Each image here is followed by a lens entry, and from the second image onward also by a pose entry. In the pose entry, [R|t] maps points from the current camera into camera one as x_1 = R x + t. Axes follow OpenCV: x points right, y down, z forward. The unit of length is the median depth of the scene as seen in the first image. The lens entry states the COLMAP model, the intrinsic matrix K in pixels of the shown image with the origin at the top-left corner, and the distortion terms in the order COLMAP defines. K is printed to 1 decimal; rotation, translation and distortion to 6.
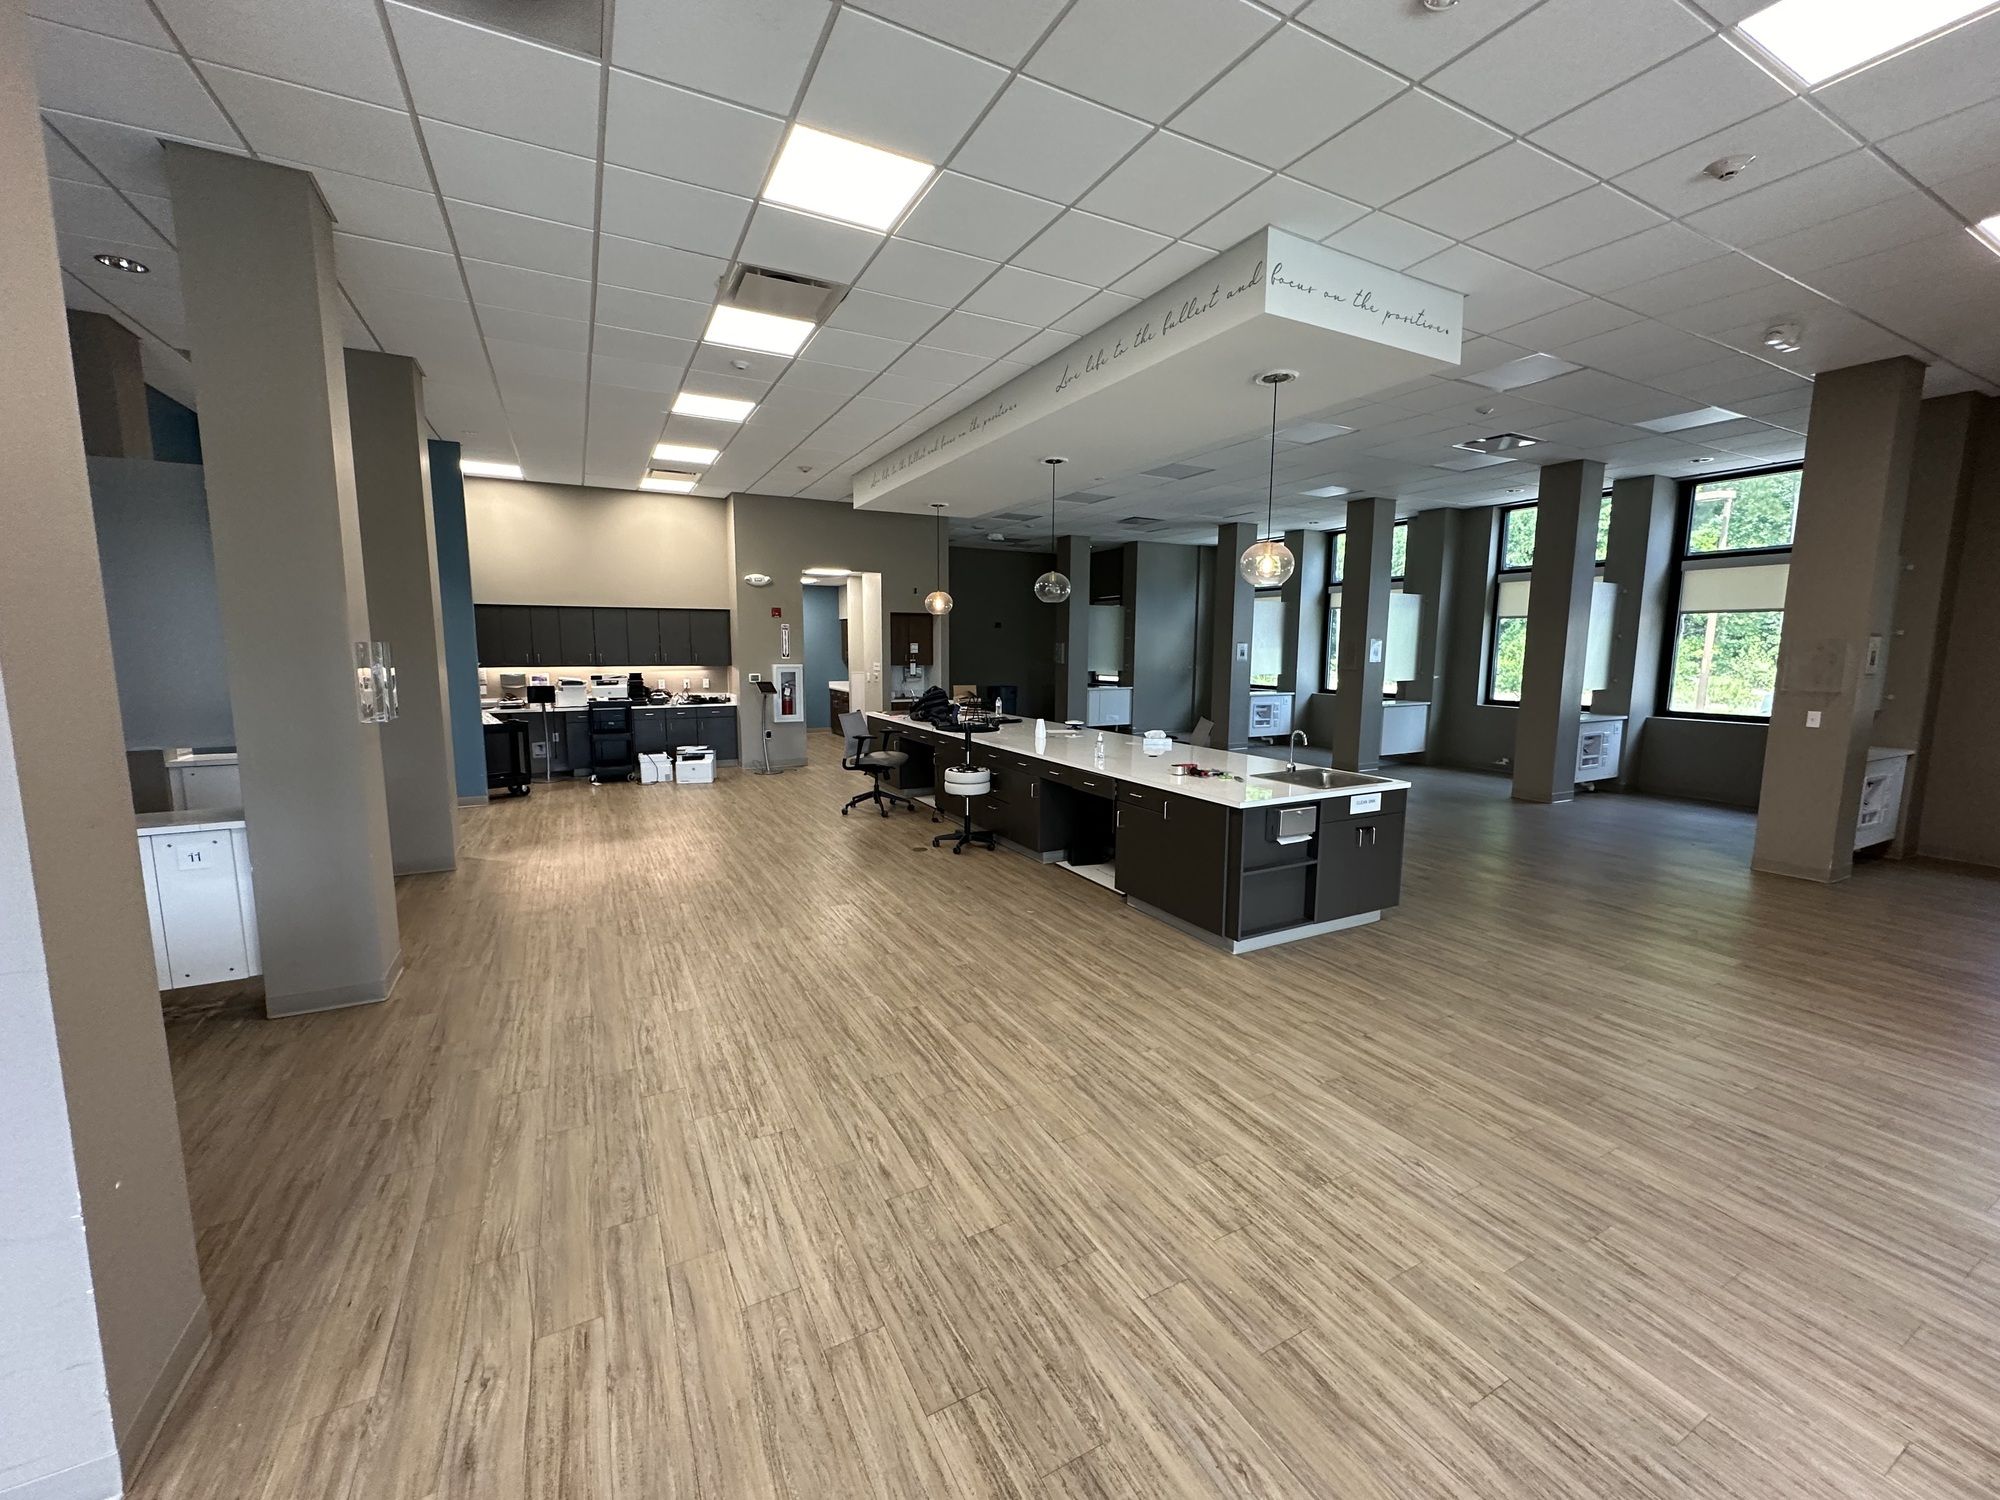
lens RADIAL K [[795.2, 0, 1000.0], [0, 795.2, 750.0], [0, 0, 1]] dist [-0.000539, 0.000347]
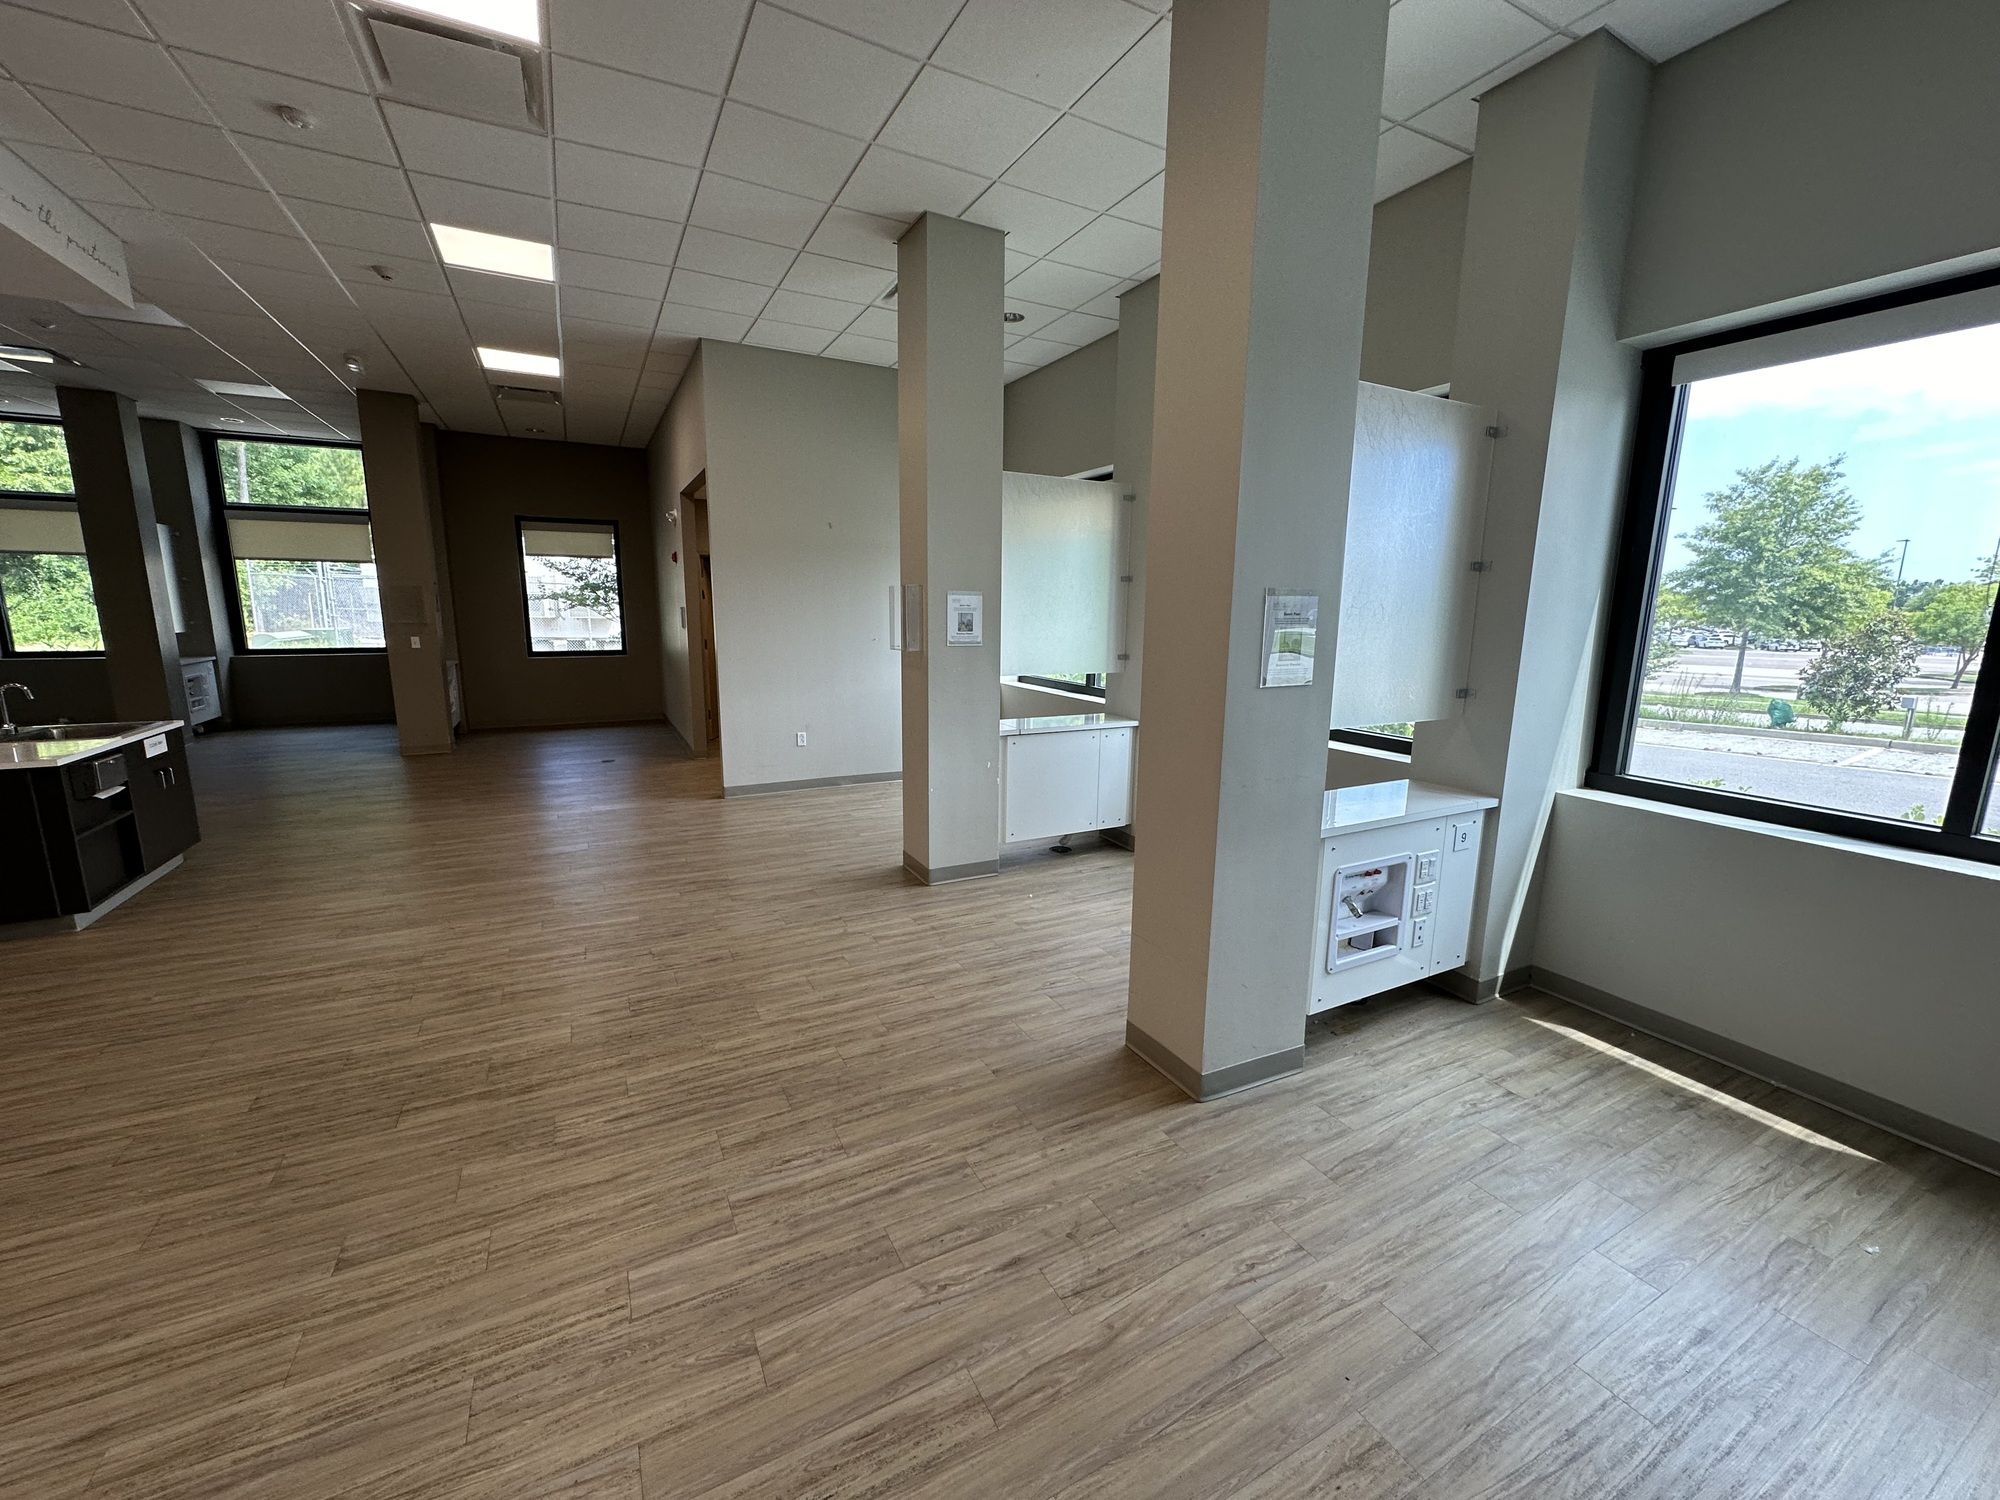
lens RADIAL K [[795.2, 0, 1000.0], [0, 795.2, 750.0], [0, 0, 1]] dist [-0.000539, 0.000347]
pose [[0.003734, -0.185827, 0.982575, -0.604713], [0.119121, 0.975669, 0.184068, 0.018134], [-0.992873, 0.116358, 0.025779, -0.086896]]
